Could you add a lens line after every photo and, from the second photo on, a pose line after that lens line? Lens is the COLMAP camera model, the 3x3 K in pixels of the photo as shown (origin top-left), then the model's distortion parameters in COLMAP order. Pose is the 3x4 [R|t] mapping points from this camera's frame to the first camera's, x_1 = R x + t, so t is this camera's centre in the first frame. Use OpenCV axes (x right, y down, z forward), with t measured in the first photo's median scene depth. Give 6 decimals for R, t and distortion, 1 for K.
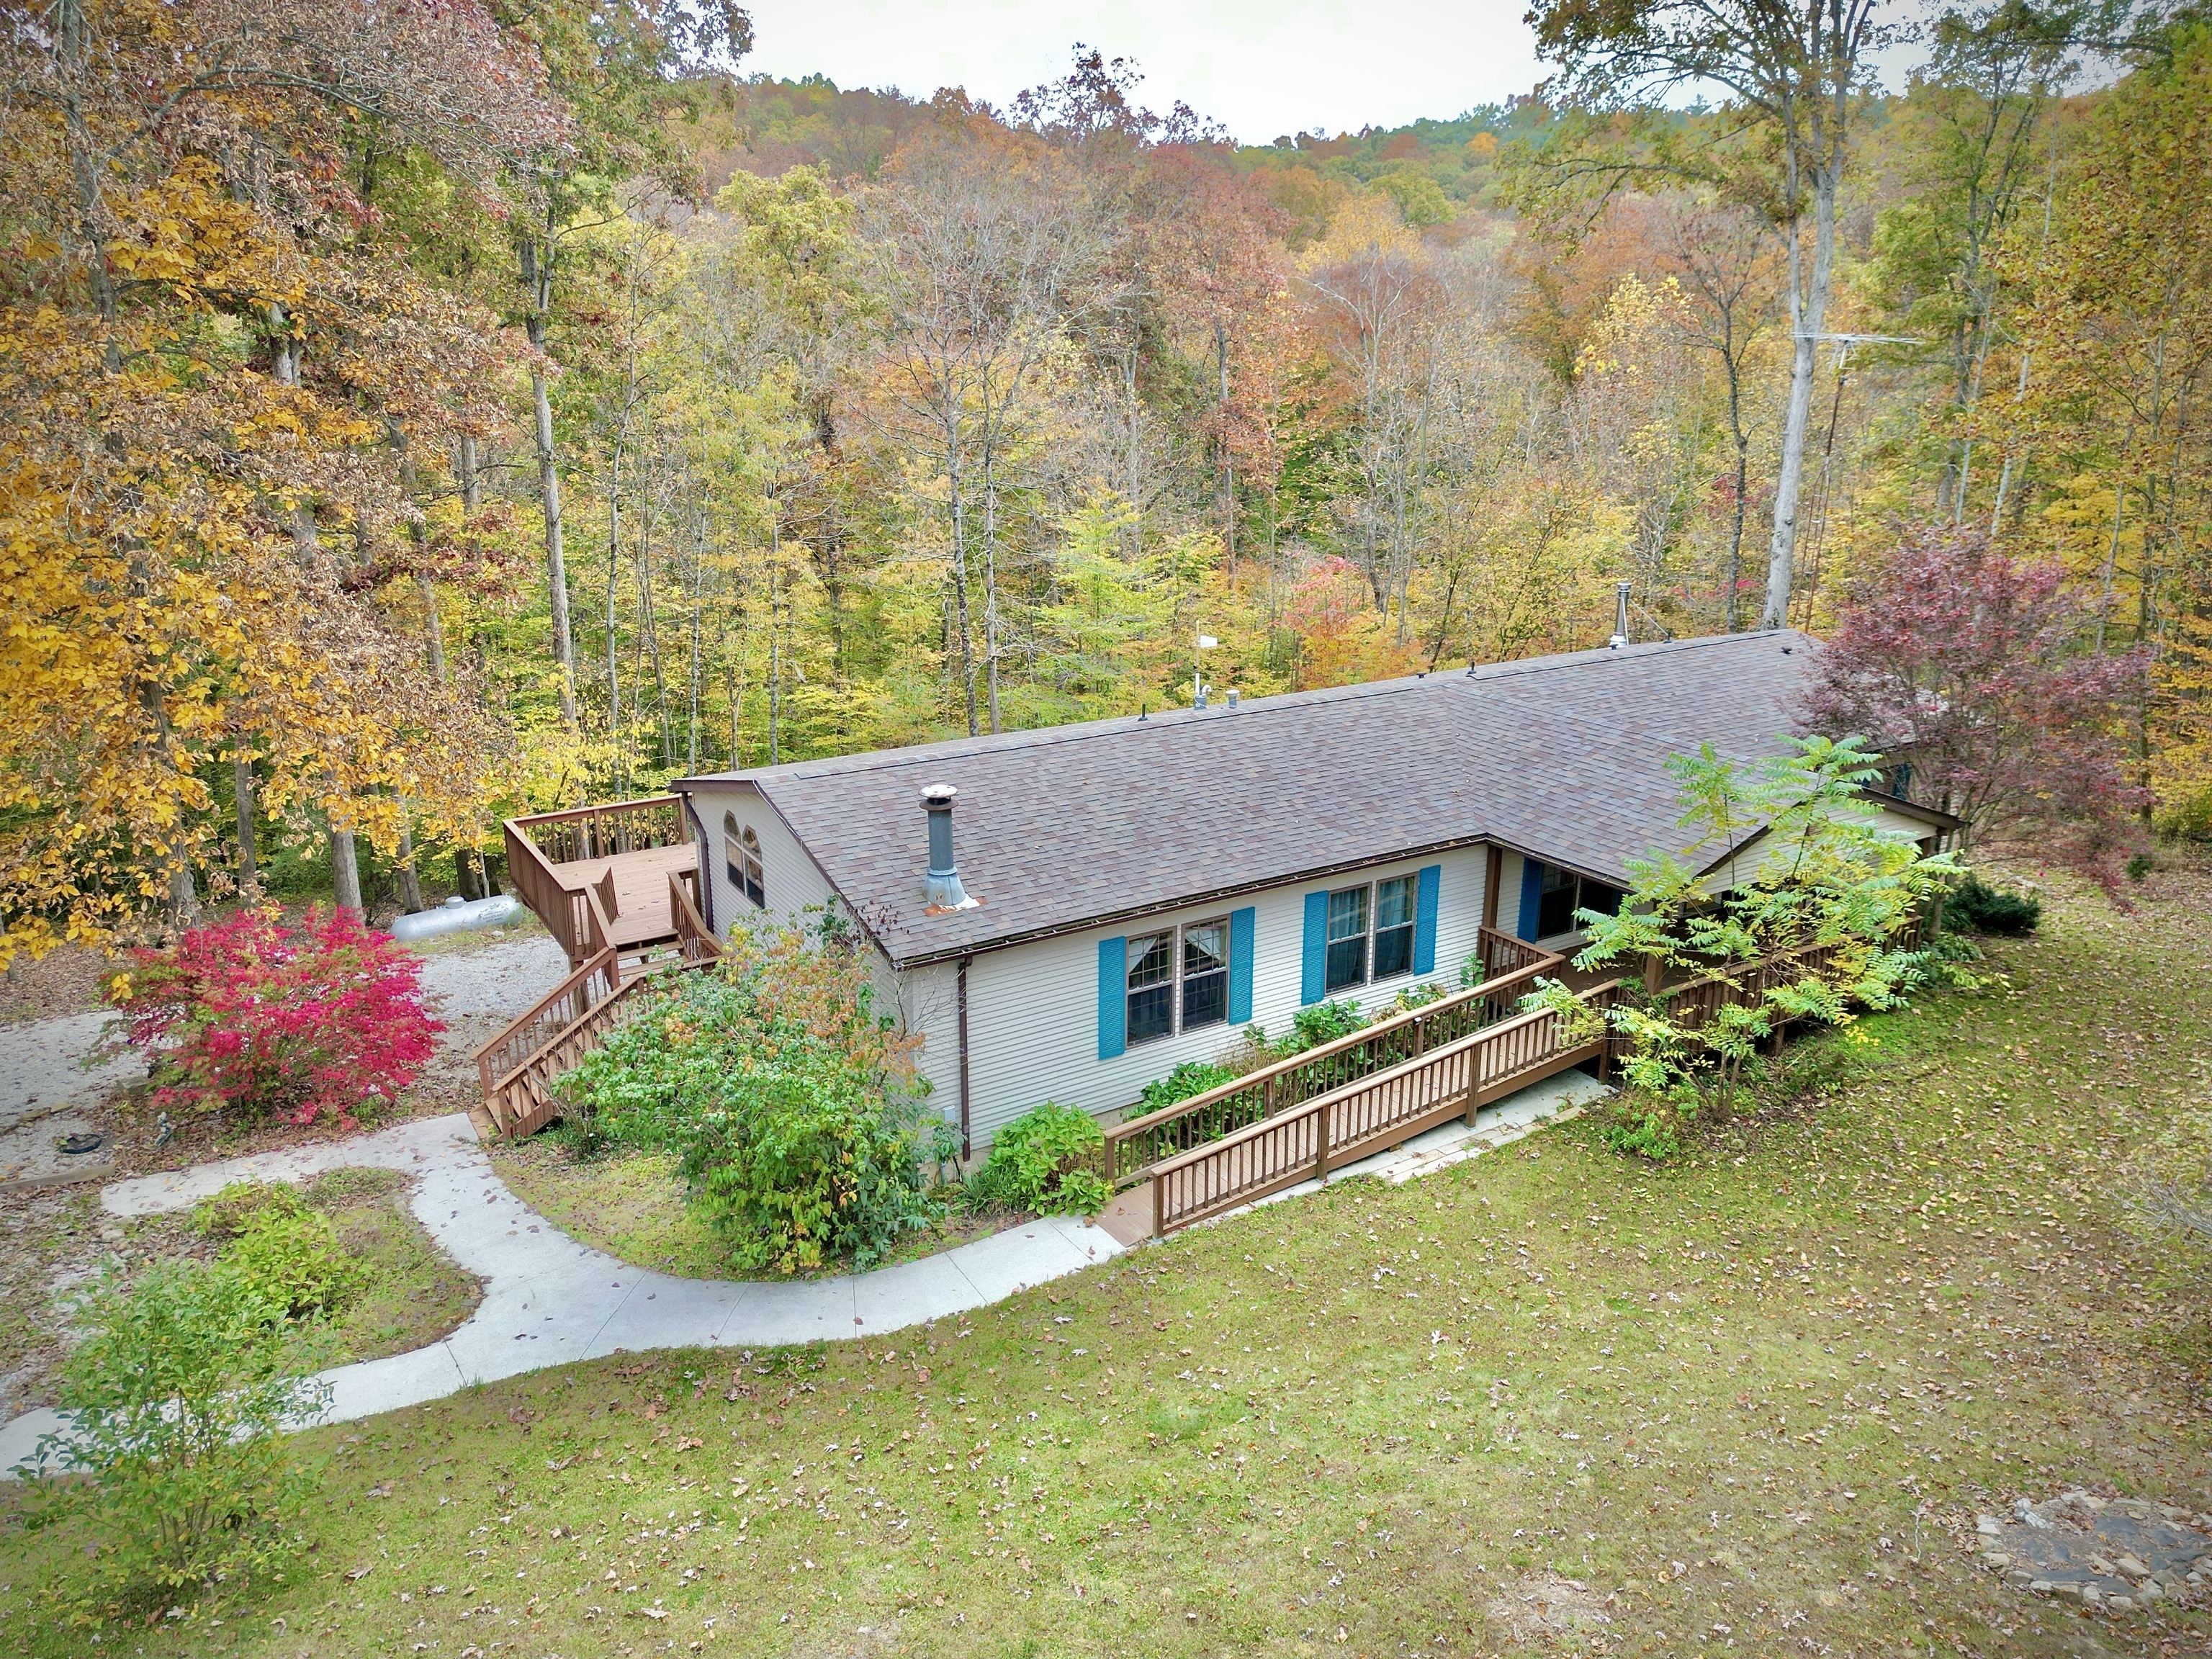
lens RADIAL K [[1550.9, 0, 1103.1], [0, 1550.9, 824.1], [0, 0, 1]] dist [0.065519, -0.061444]
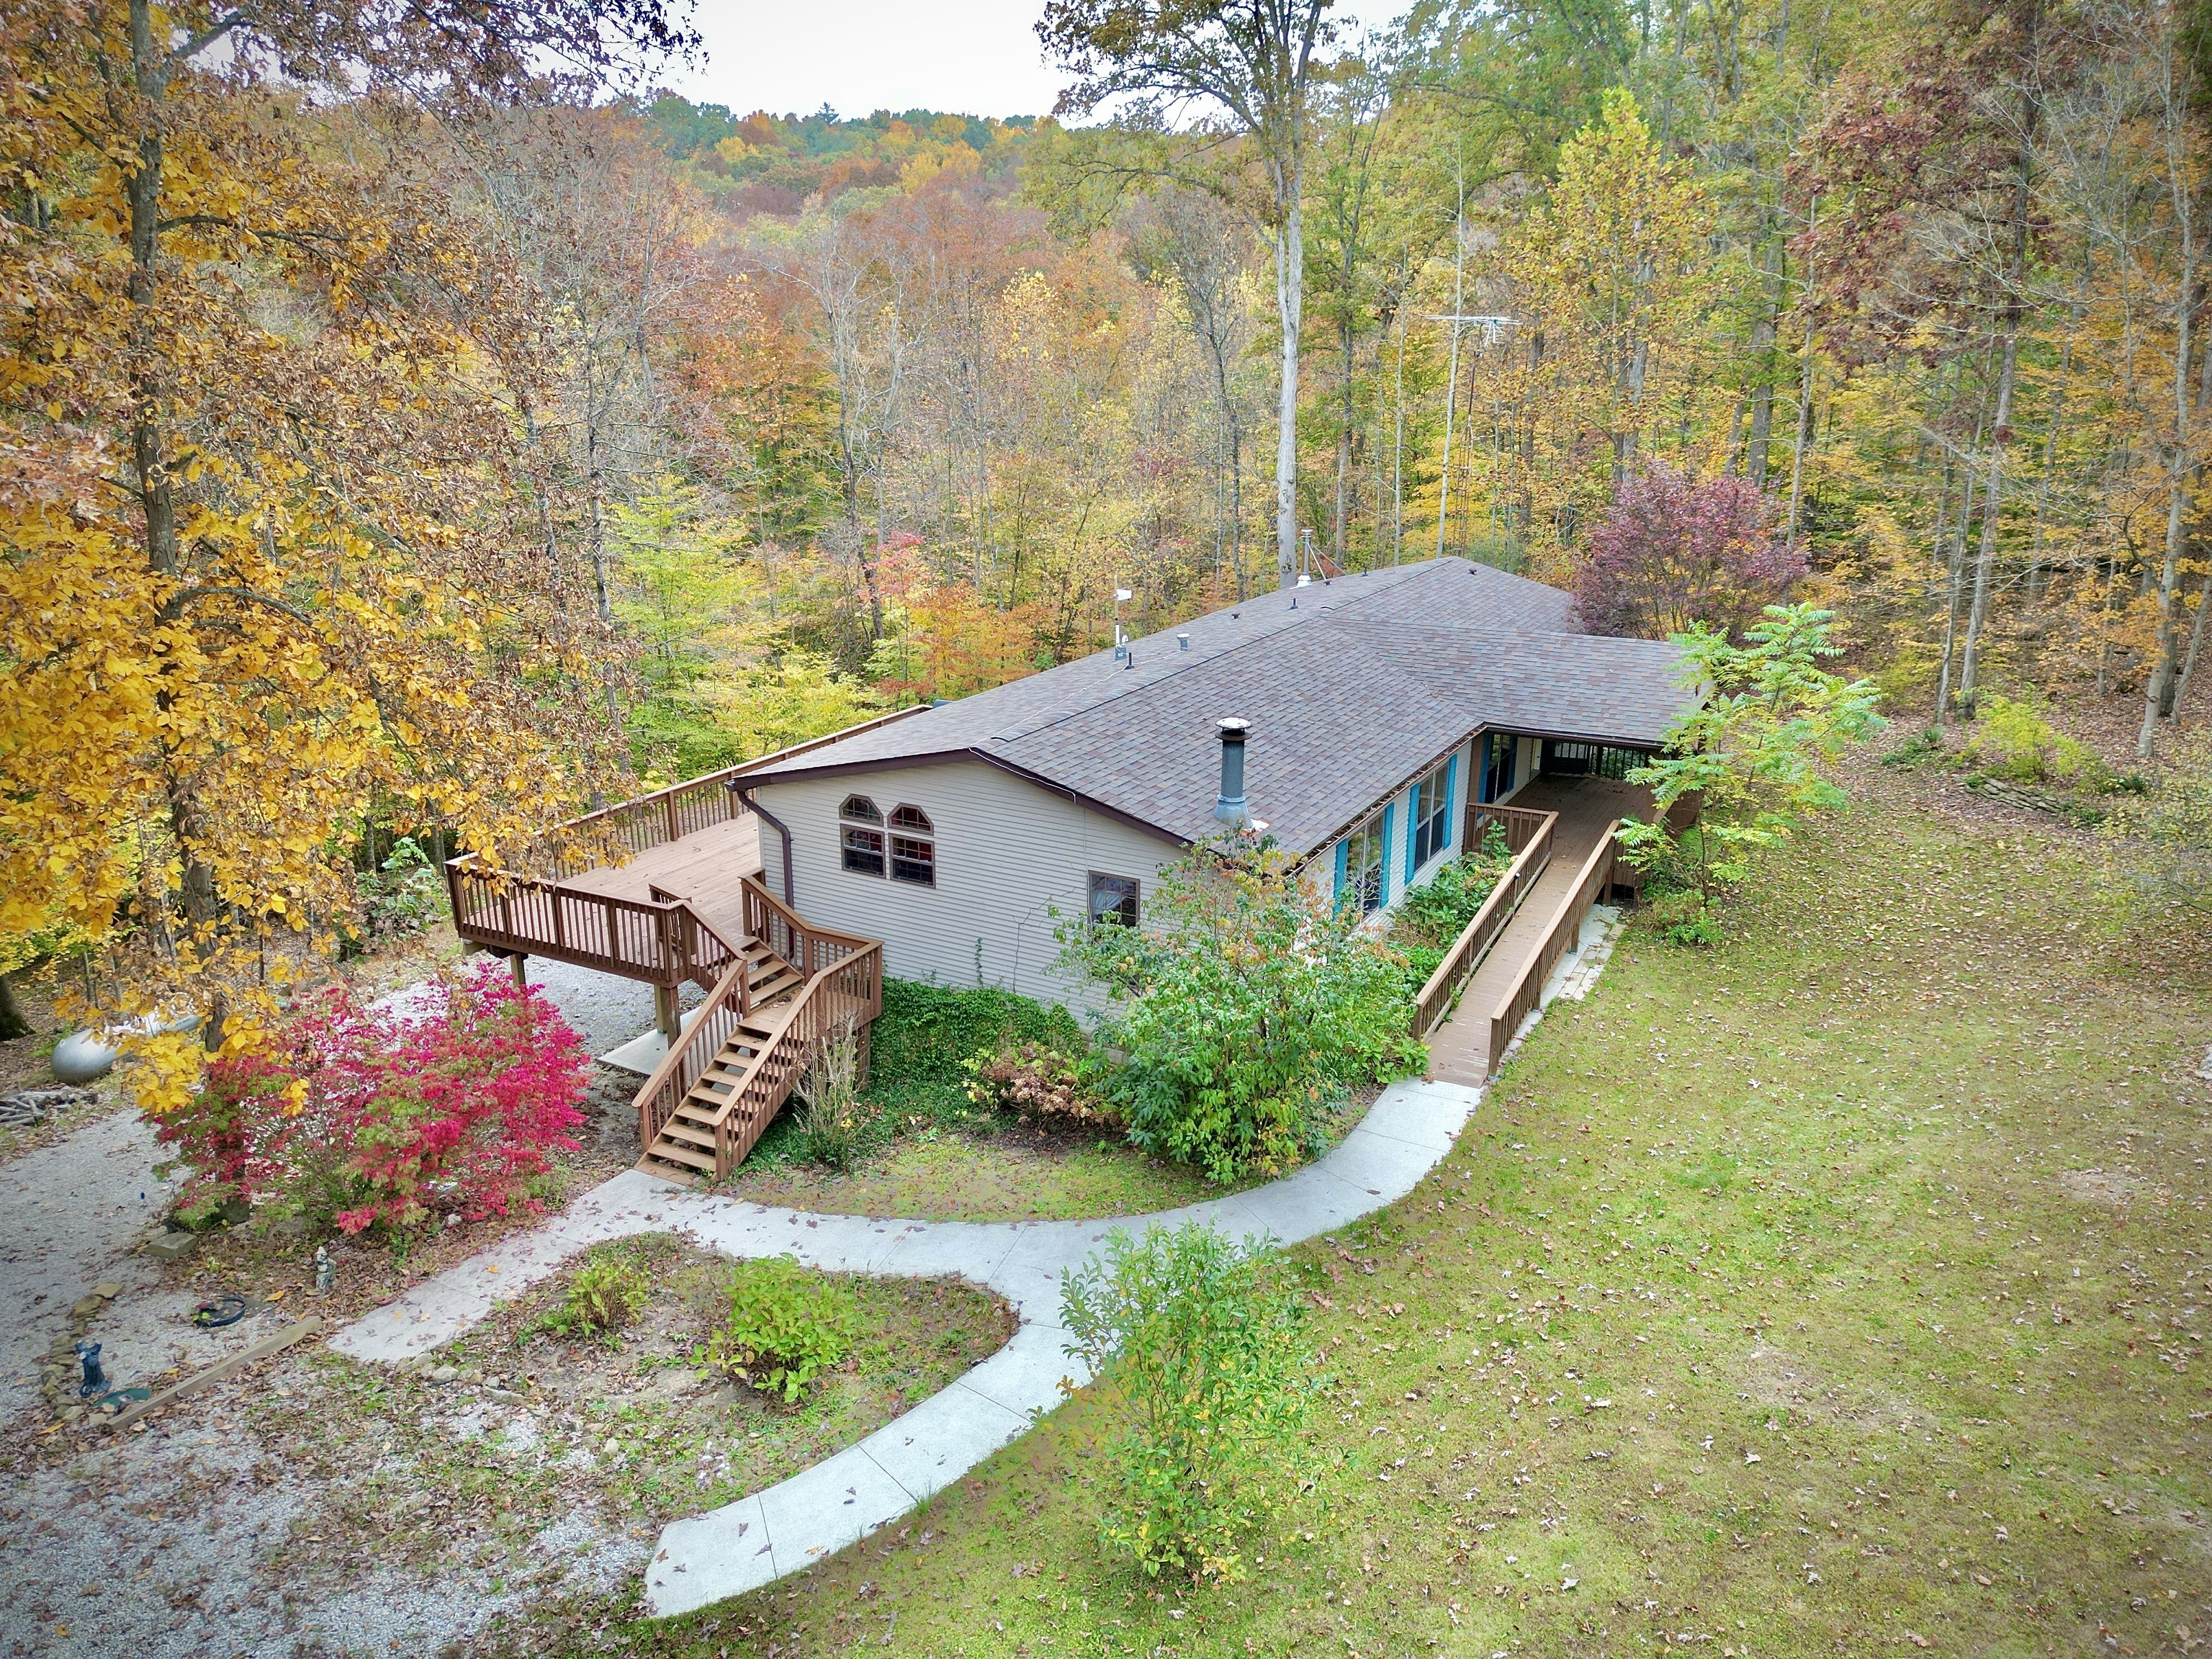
lens RADIAL K [[1550.9, 0, 1103.1], [0, 1550.9, 824.1], [0, 0, 1]] dist [0.065519, -0.061444]
pose [[0.868077, -0.145936, 0.474495, -0.673342], [0.144626, 0.988698, 0.039496, -0.007530], [-0.474896, 0.034338, 0.879372, 0.097885]]
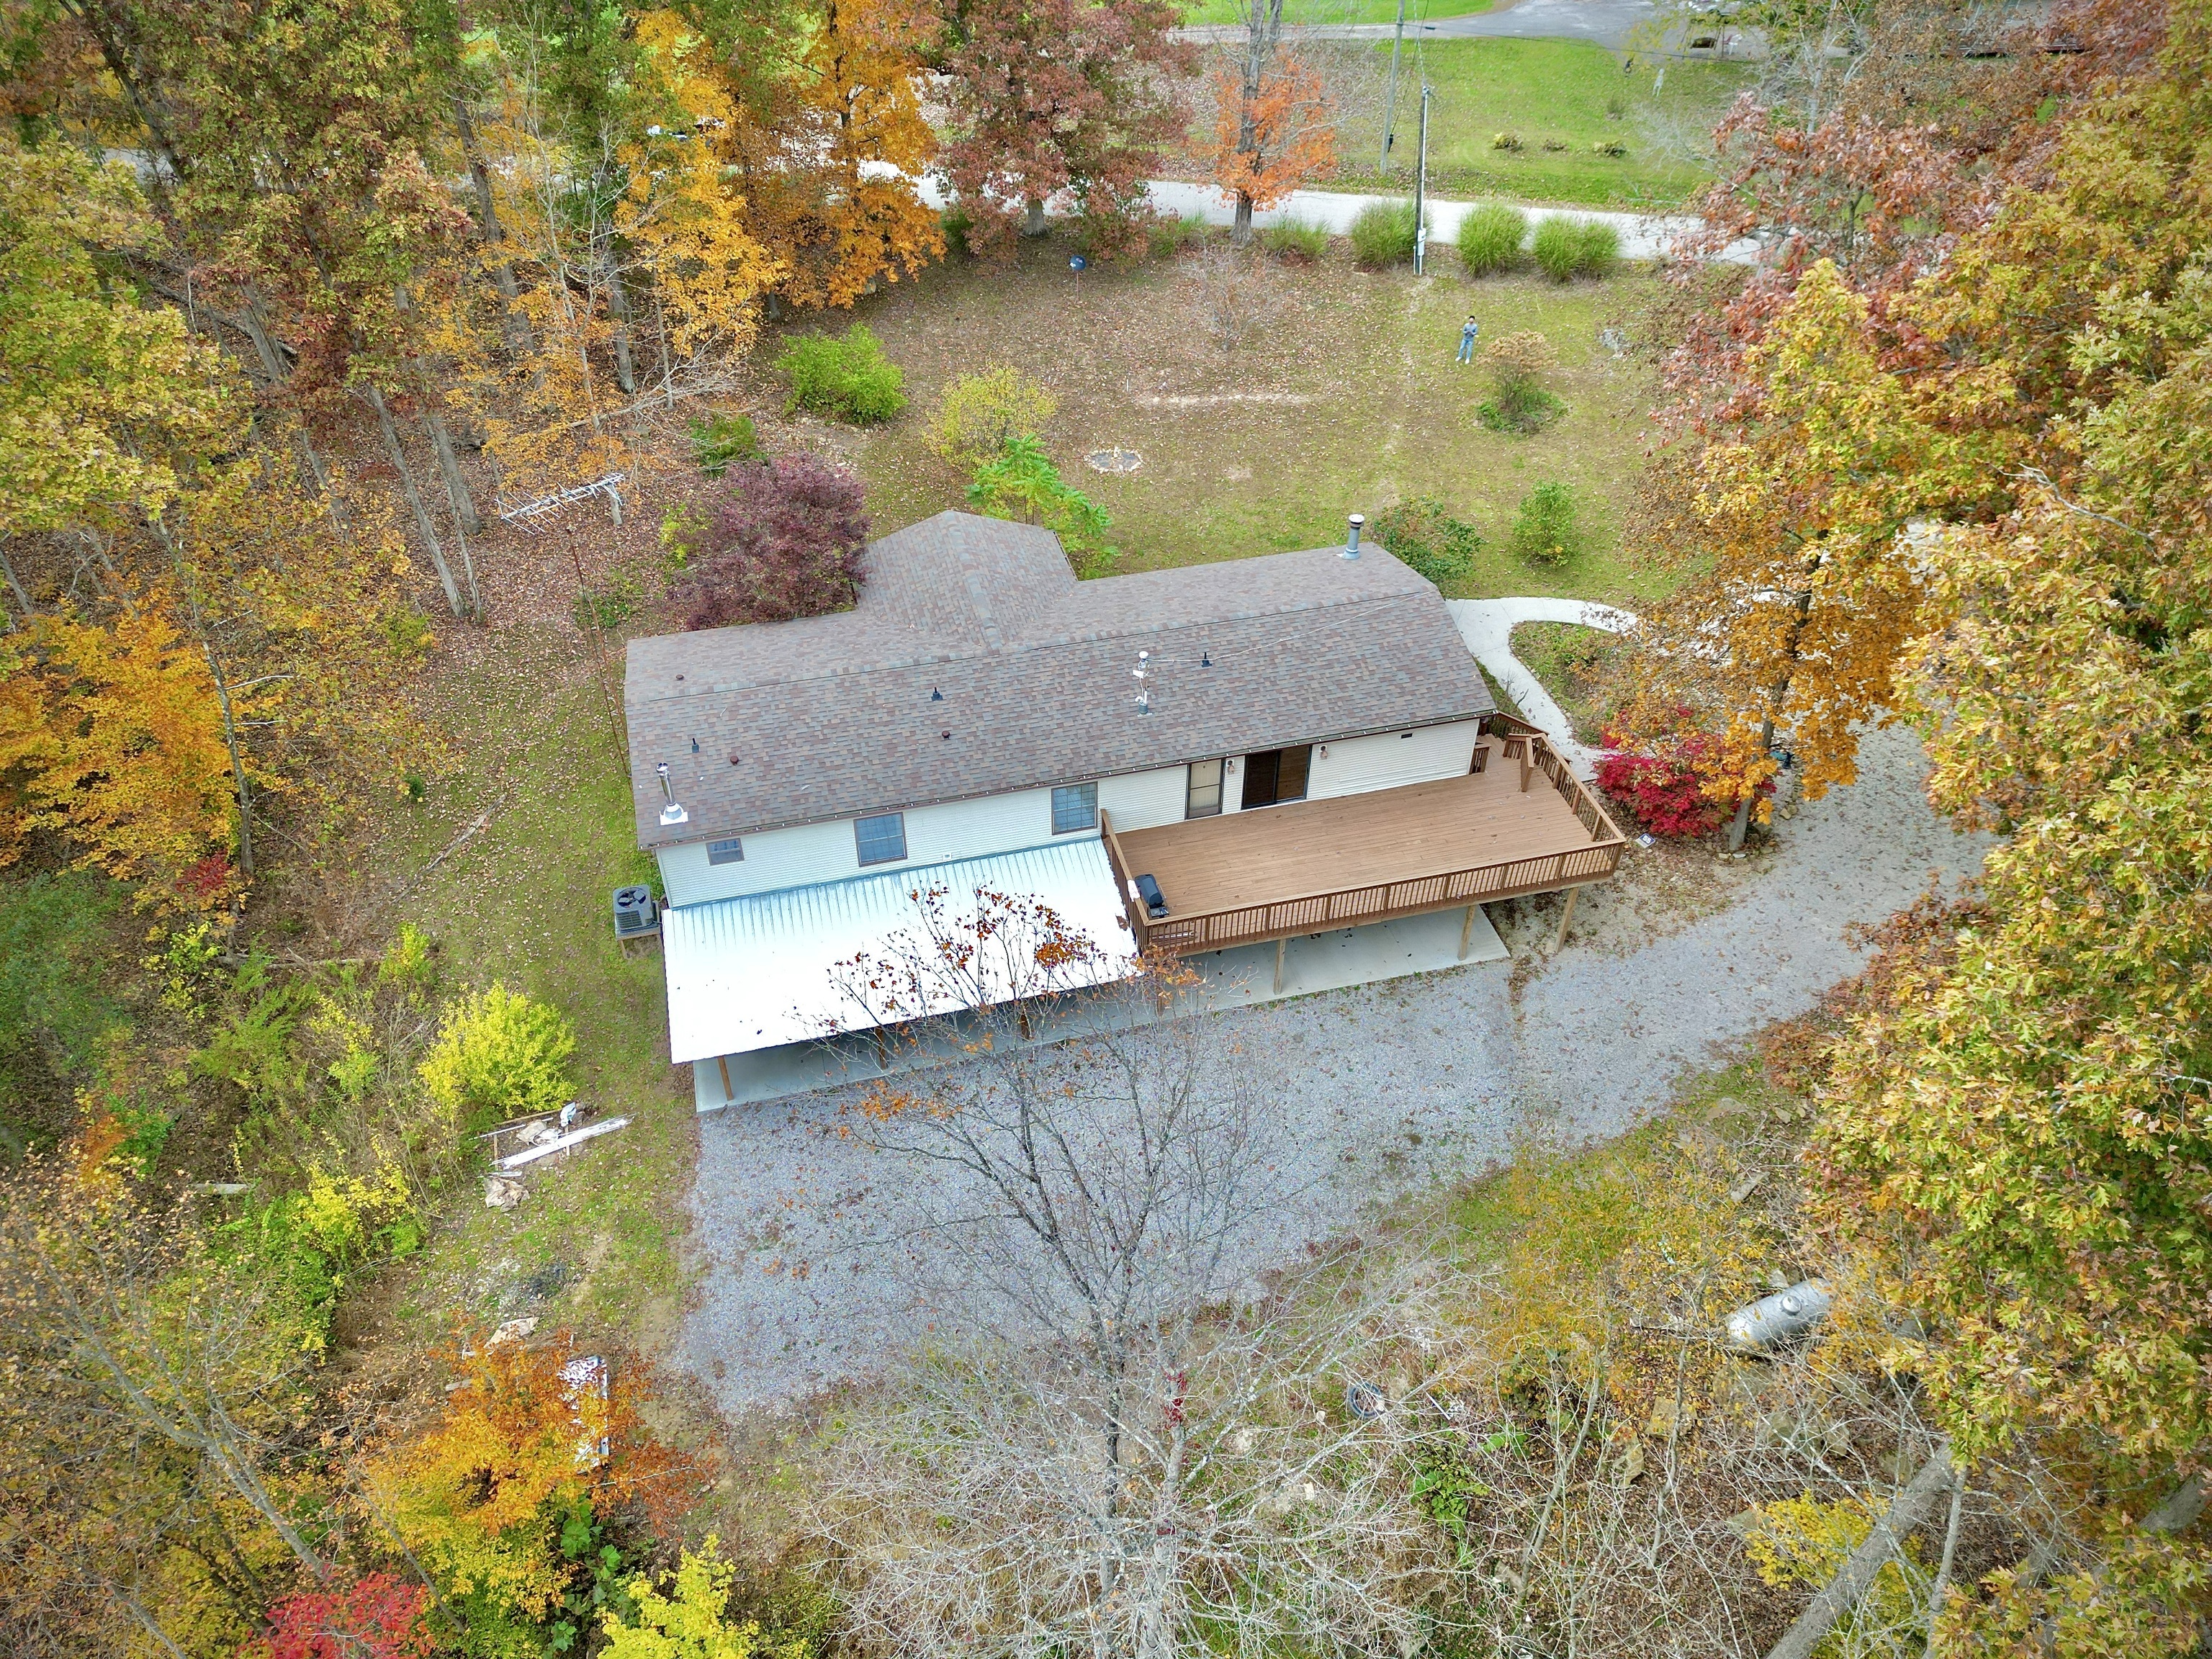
lens RADIAL K [[1550.9, 0, 1103.1], [0, 1550.9, 824.1], [0, 0, 1]] dist [0.065519, -0.061444]
pose [[-0.956132, -0.198479, 0.215449, -0.330064], [0.077419, 0.538117, 0.839307, -1.743615], [-0.282521, 0.819168, -0.499145, 2.587396]]
